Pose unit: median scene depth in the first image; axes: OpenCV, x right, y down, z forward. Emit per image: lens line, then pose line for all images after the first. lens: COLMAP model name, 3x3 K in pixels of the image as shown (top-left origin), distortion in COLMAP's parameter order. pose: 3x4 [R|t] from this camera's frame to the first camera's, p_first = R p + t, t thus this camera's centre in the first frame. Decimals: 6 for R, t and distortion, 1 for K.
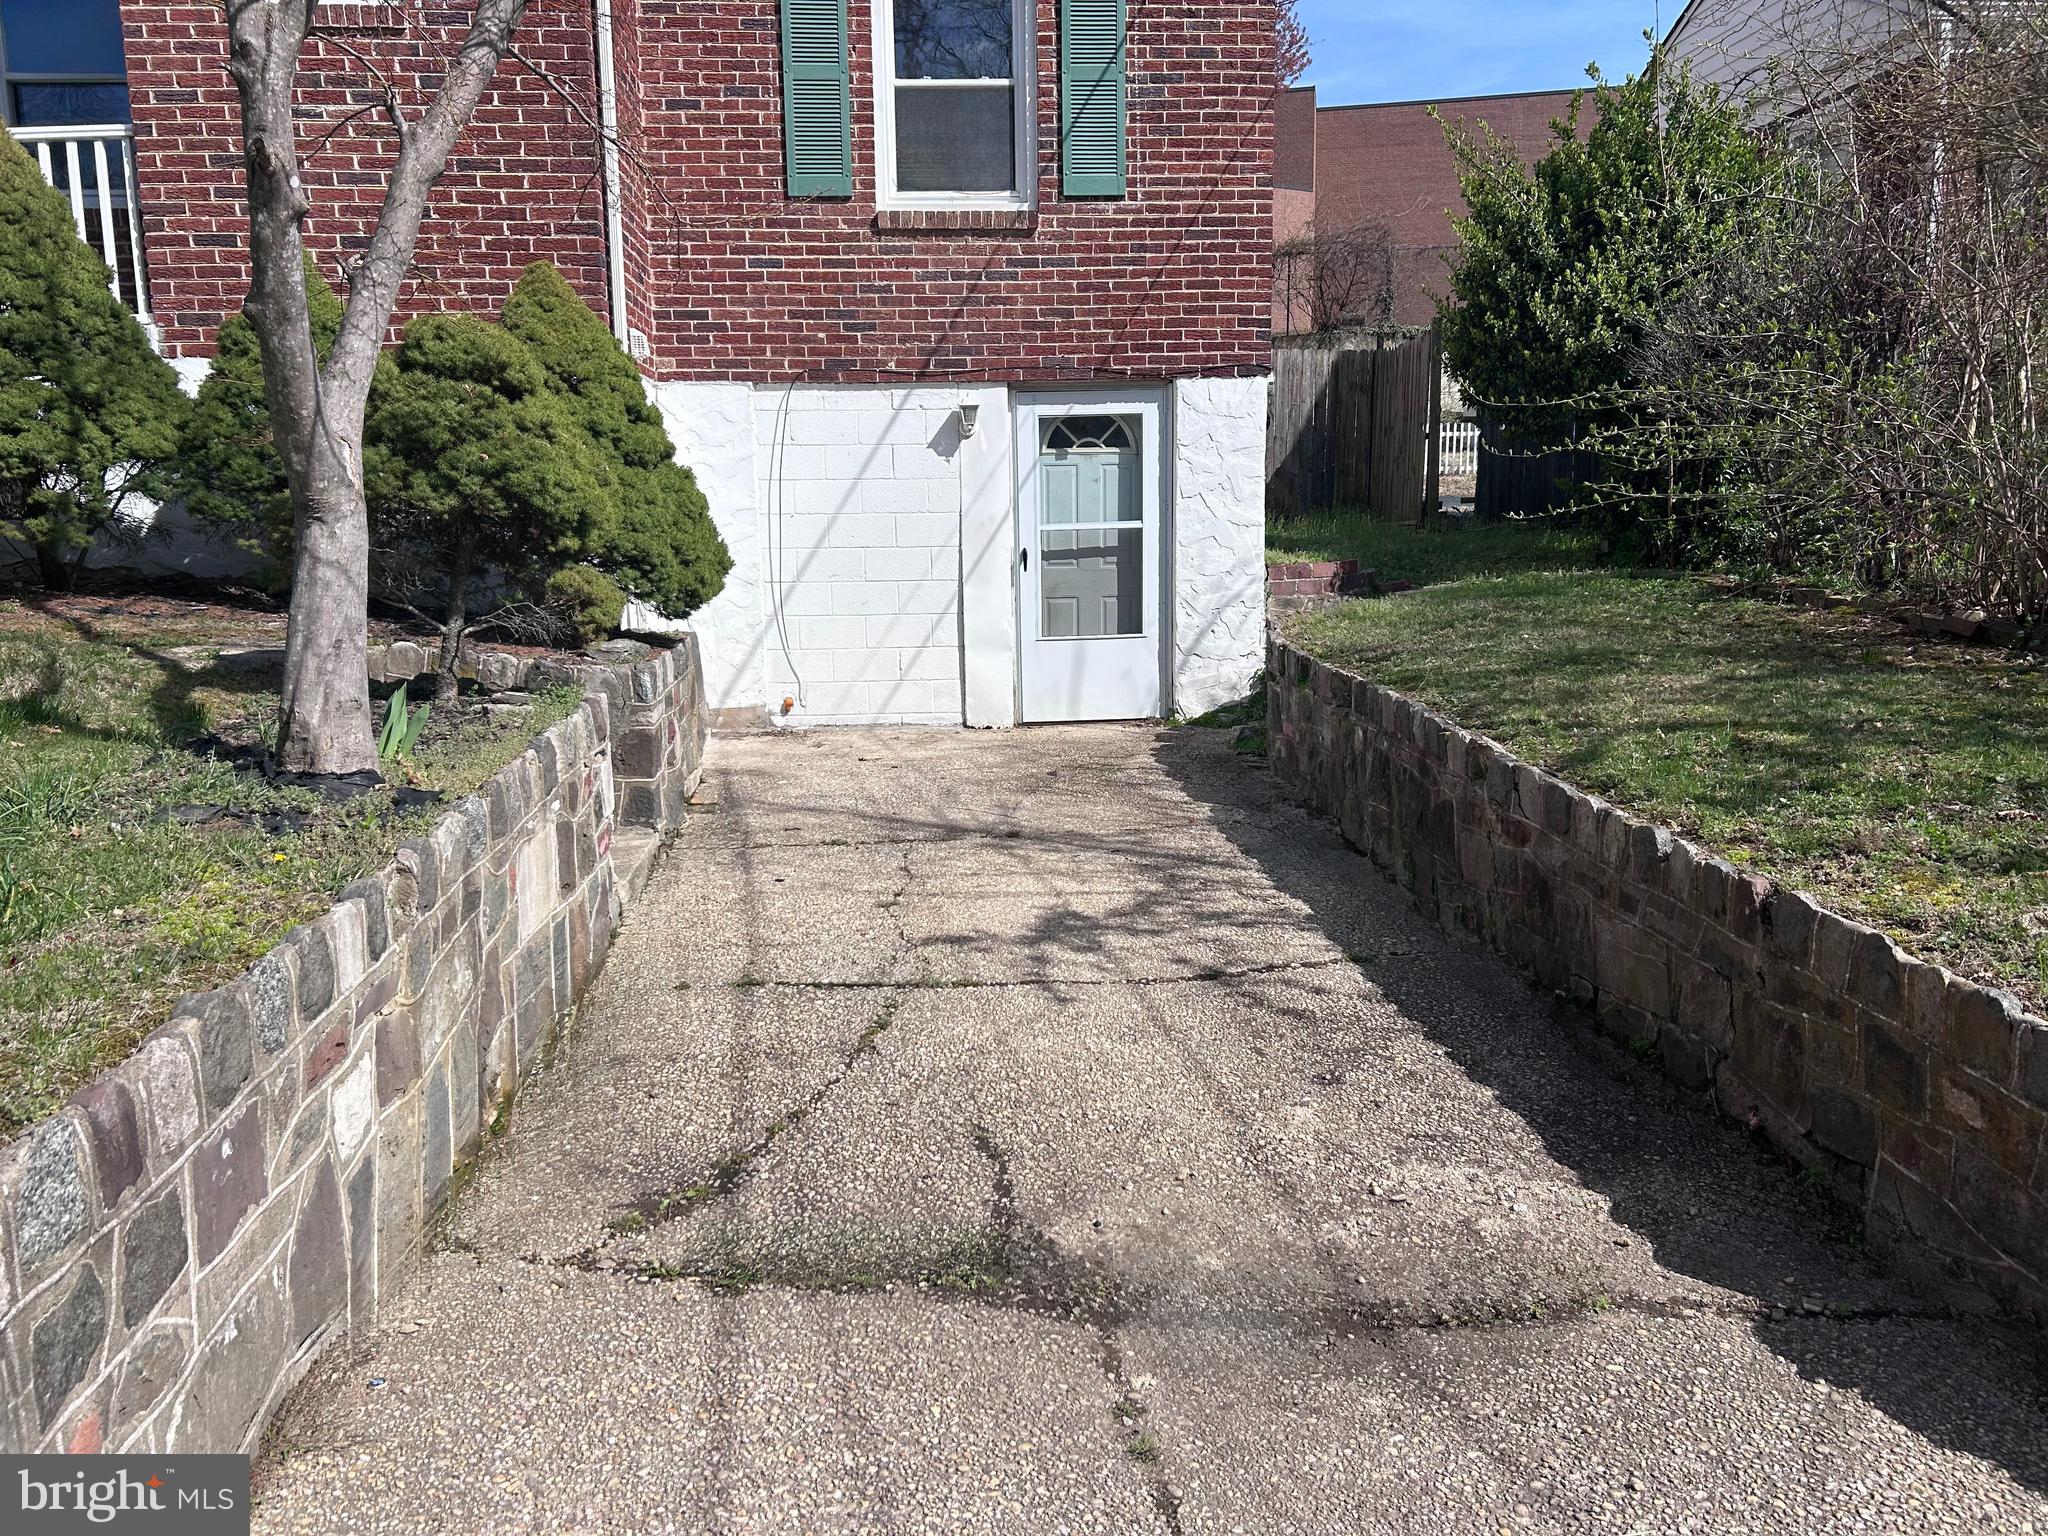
lens RADIAL K [[1624.8, 0, 1024.0], [0, 1624.8, 768.0], [0, 0, 1]] dist [0.044176, -0.033910]
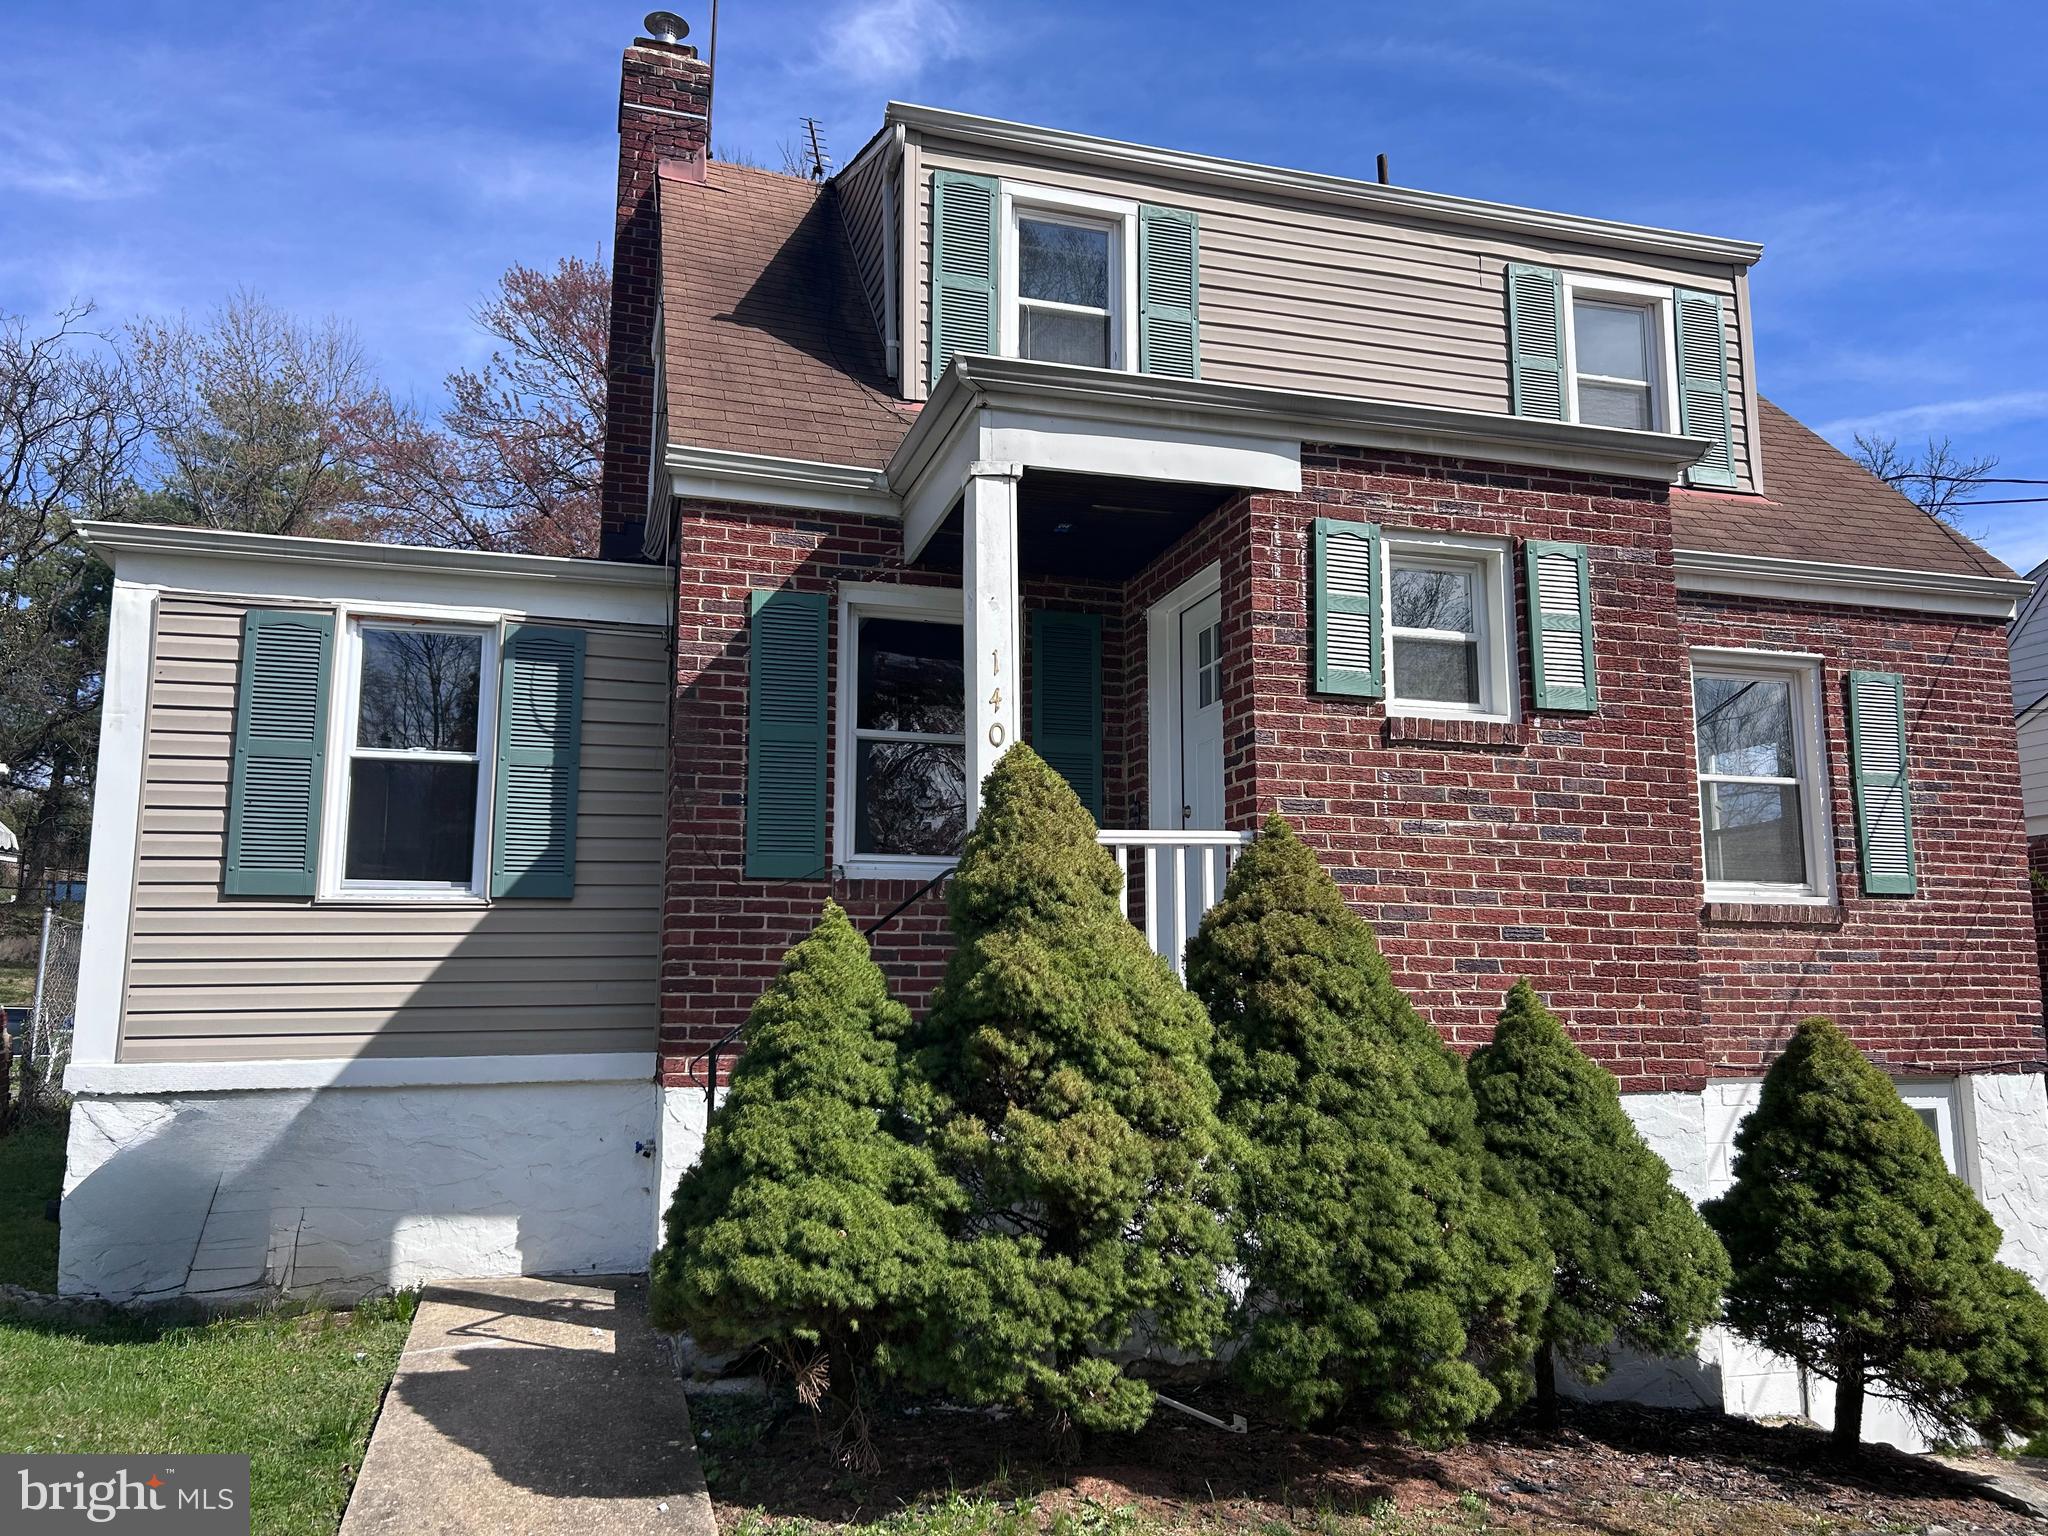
lens RADIAL K [[1624.8, 0, 1024.0], [0, 1624.8, 768.0], [0, 0, 1]] dist [0.044176, -0.033910]
pose [[0.973474, 0.050071, 0.223253, -0.699624], [0.018735, 0.955039, -0.295889, -0.136804], [-0.228030, 0.292223, 0.928767, 0.166558]]
